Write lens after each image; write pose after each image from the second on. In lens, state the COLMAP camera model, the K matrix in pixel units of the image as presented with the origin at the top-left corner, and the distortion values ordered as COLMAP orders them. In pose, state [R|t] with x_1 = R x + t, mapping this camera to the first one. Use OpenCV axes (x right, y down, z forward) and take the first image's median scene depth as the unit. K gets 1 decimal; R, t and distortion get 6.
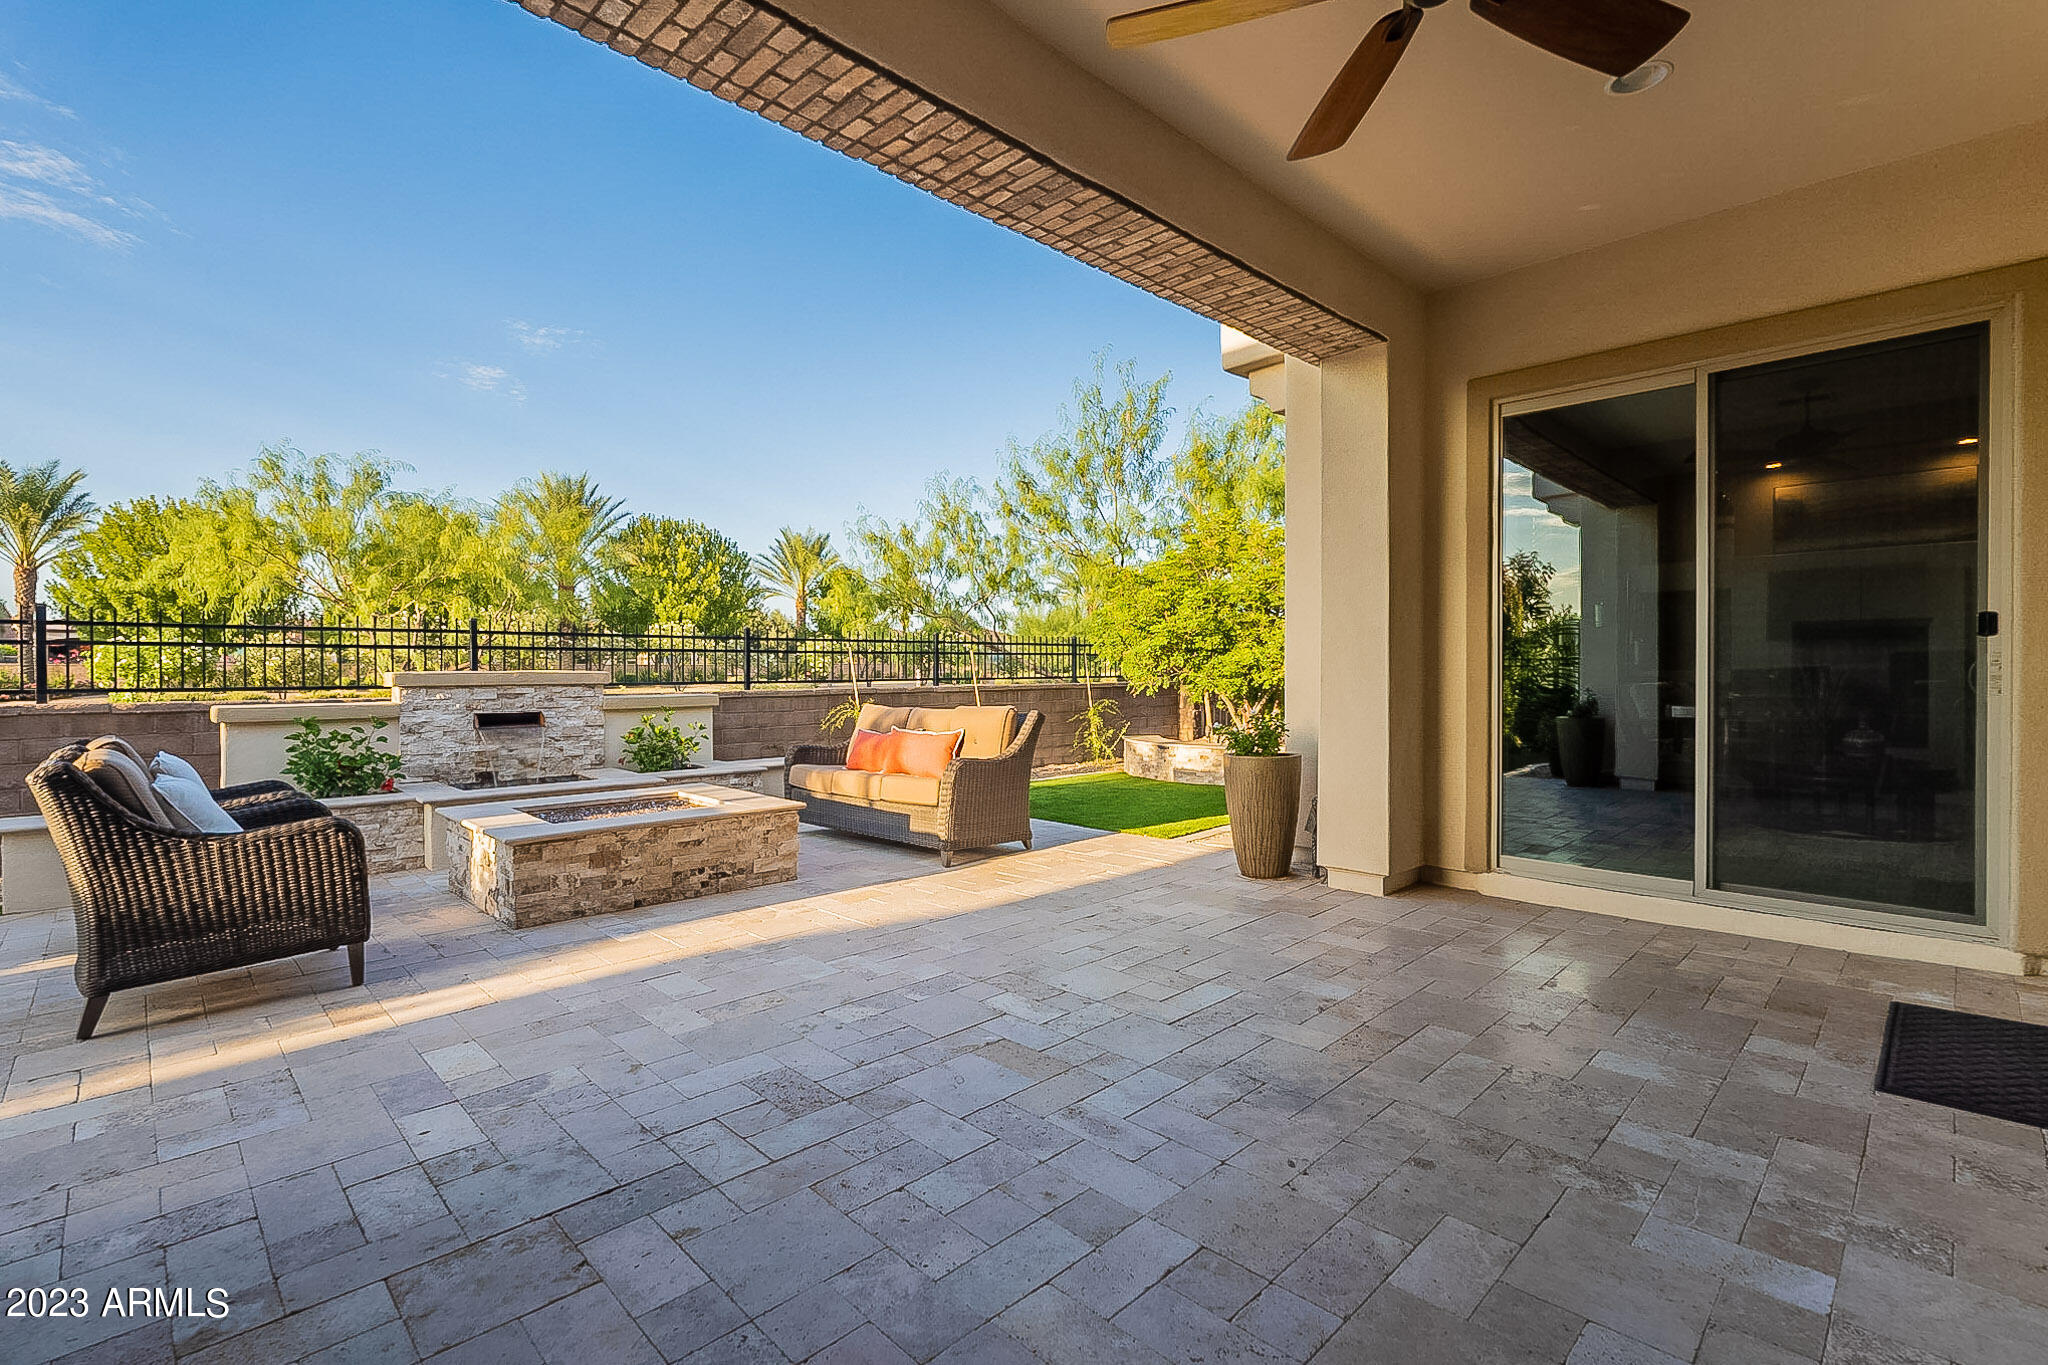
lens RADIAL K [[918.8, 0, 1004.1], [0, 918.8, 676.8], [0, 0, 1]] dist [-0.001850, -0.000113]
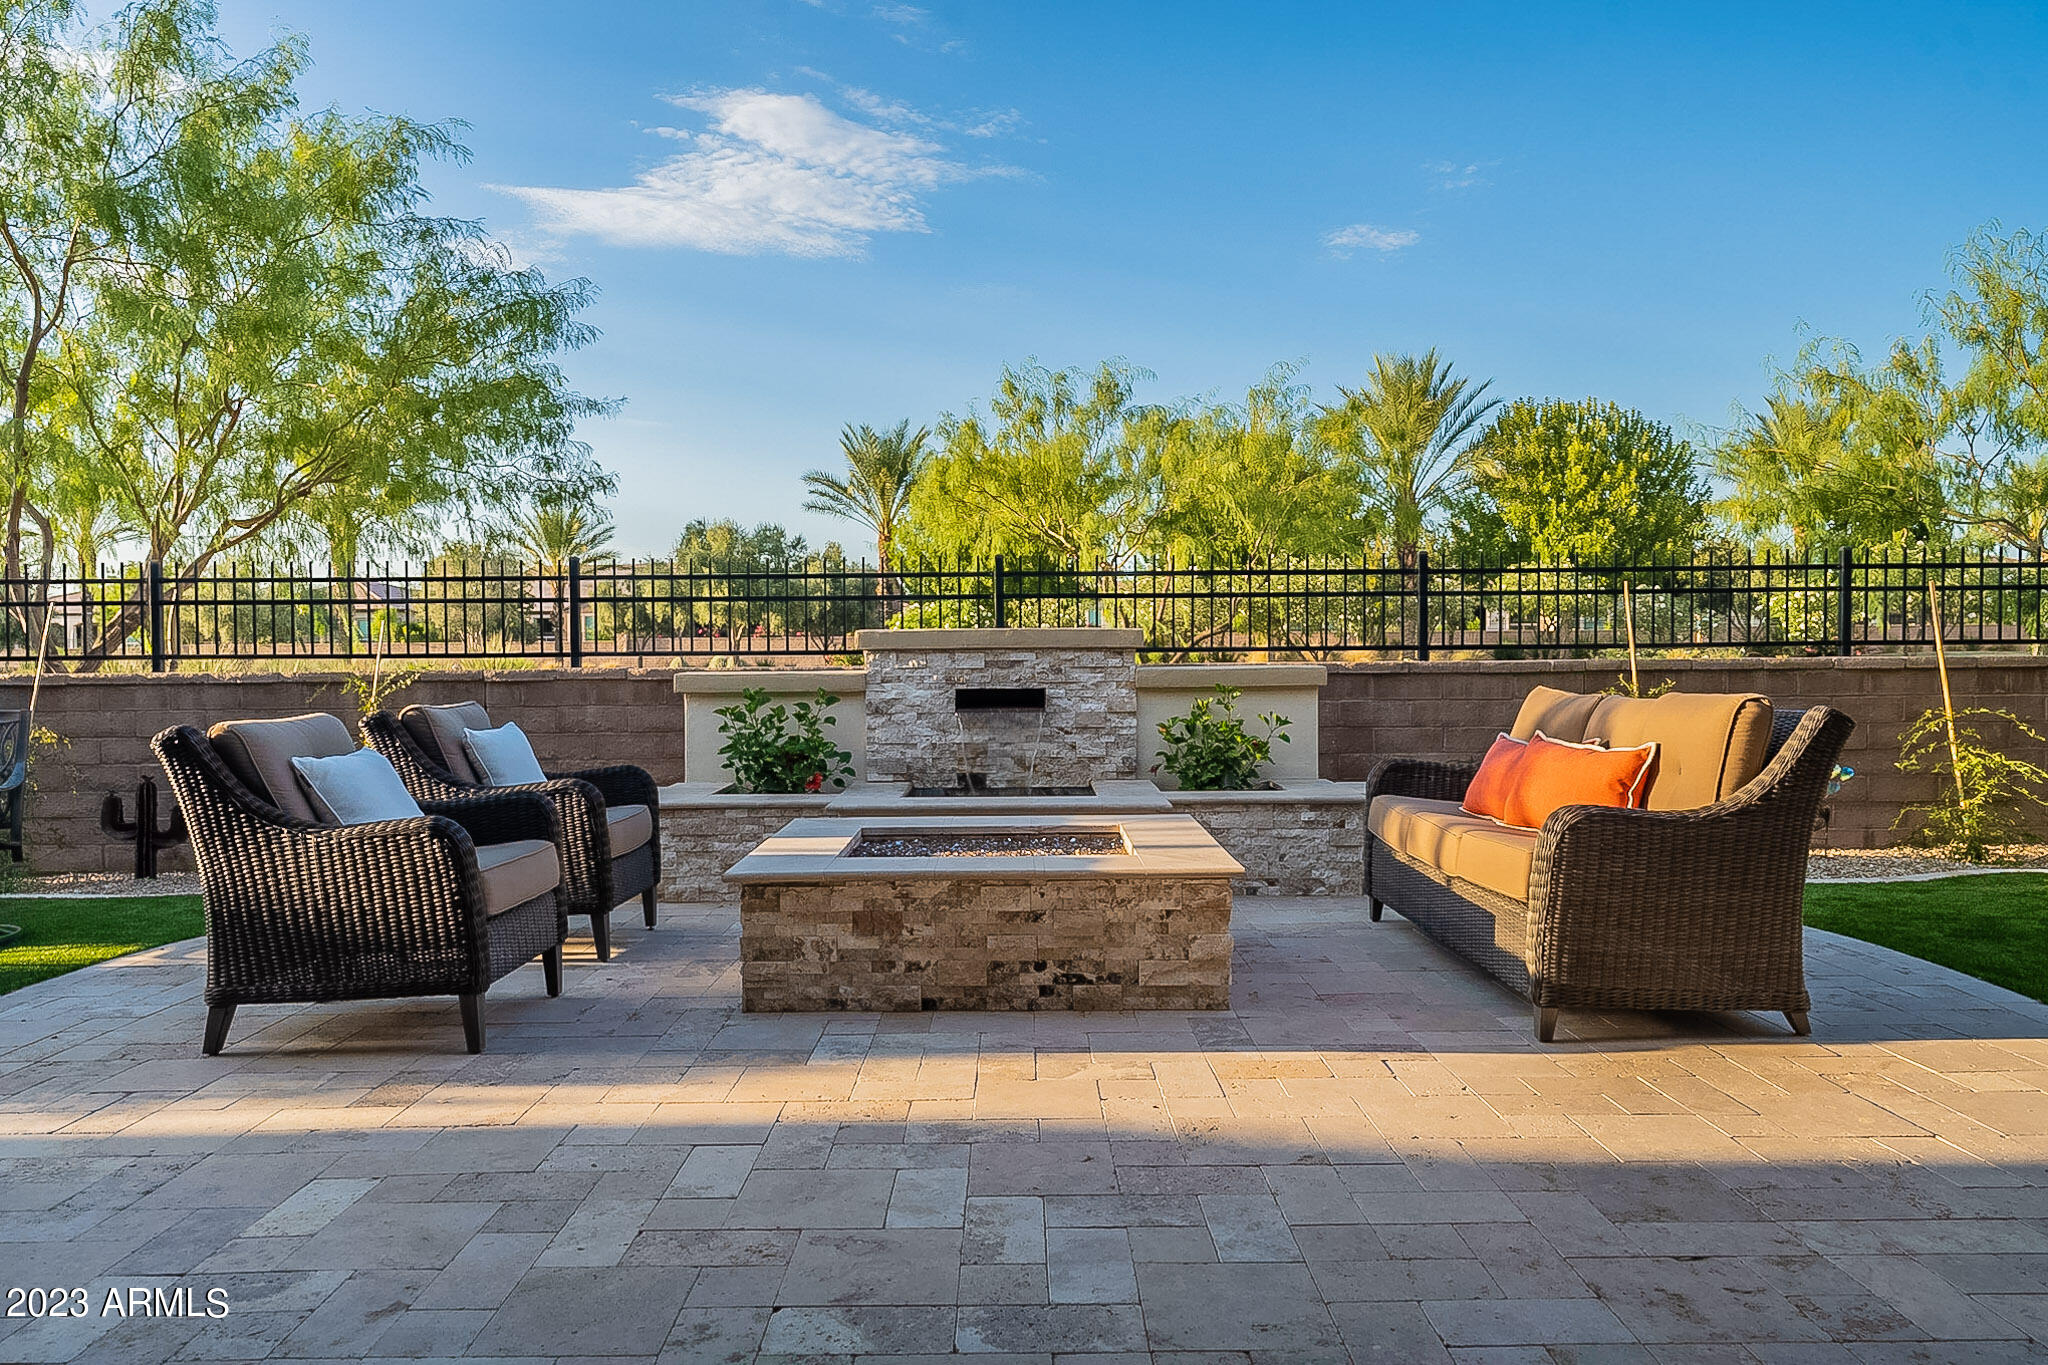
lens RADIAL K [[1375.7, 0, 1024.0], [0, 1375.7, 682.5], [0, 0, 1]] dist [-0.000439, -0.000242]
pose [[0.723357, 0.015808, -0.690294, 0.221097], [-0.000109, 0.999740, 0.022780, 0.013345], [0.690475, -0.016403, 0.723171, 0.332081]]
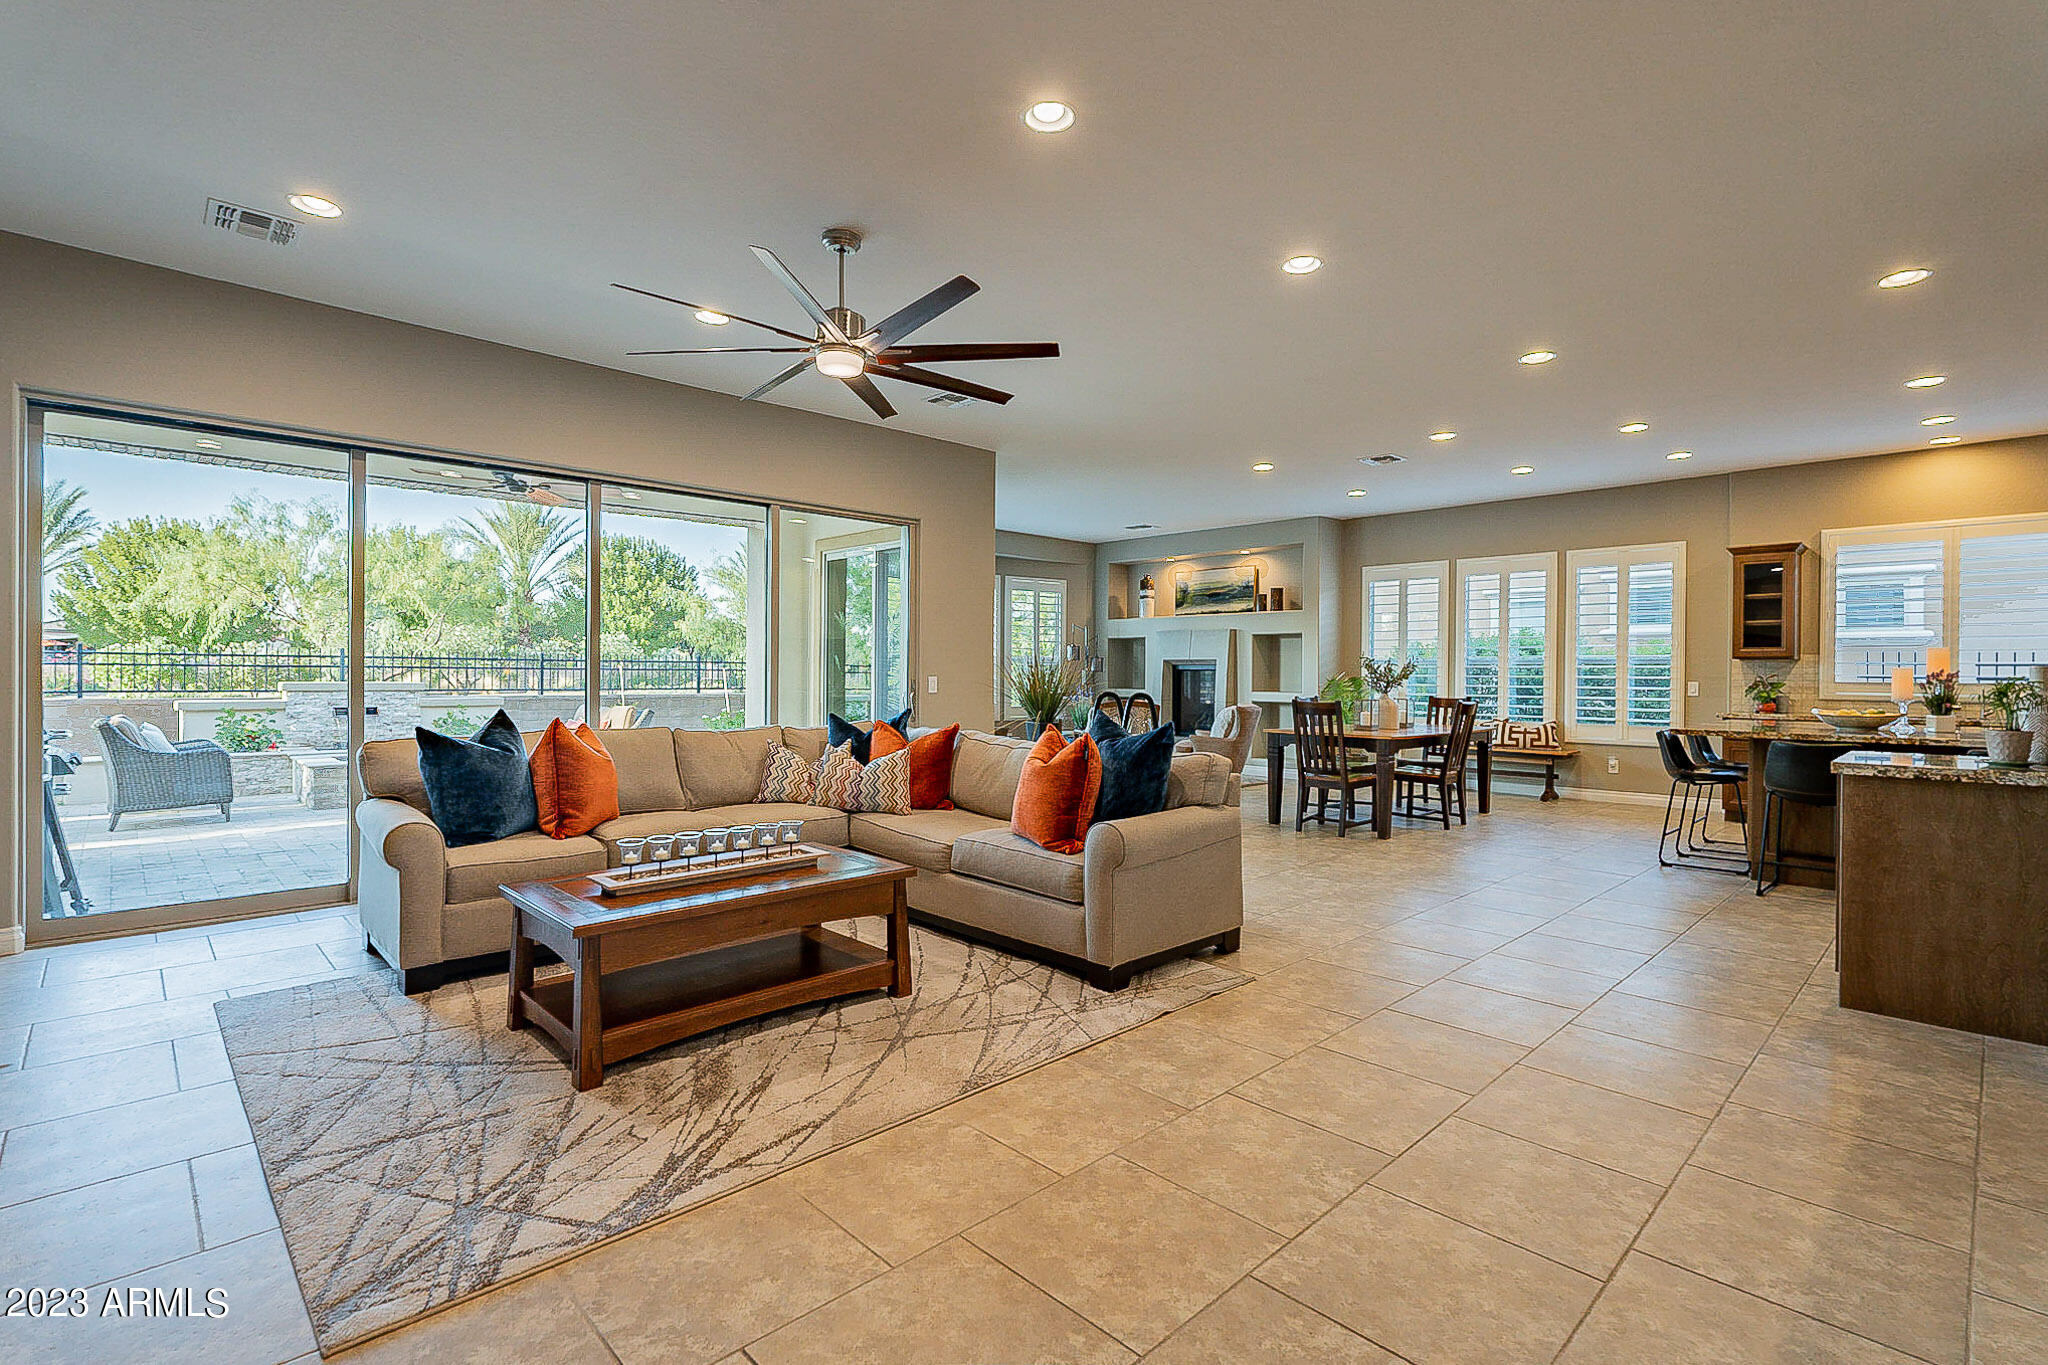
lens RADIAL K [[955.0, 0, 1022.3], [0, 955.0, 679.2], [0, 0, 1]] dist [-0.002193, -0.000482]
pose [[0.999932, 0.010820, -0.004426, 0.821799], [-0.010839, 0.999932, -0.004263, -0.020795], [0.004379, 0.004310, 0.999981, -0.877794]]
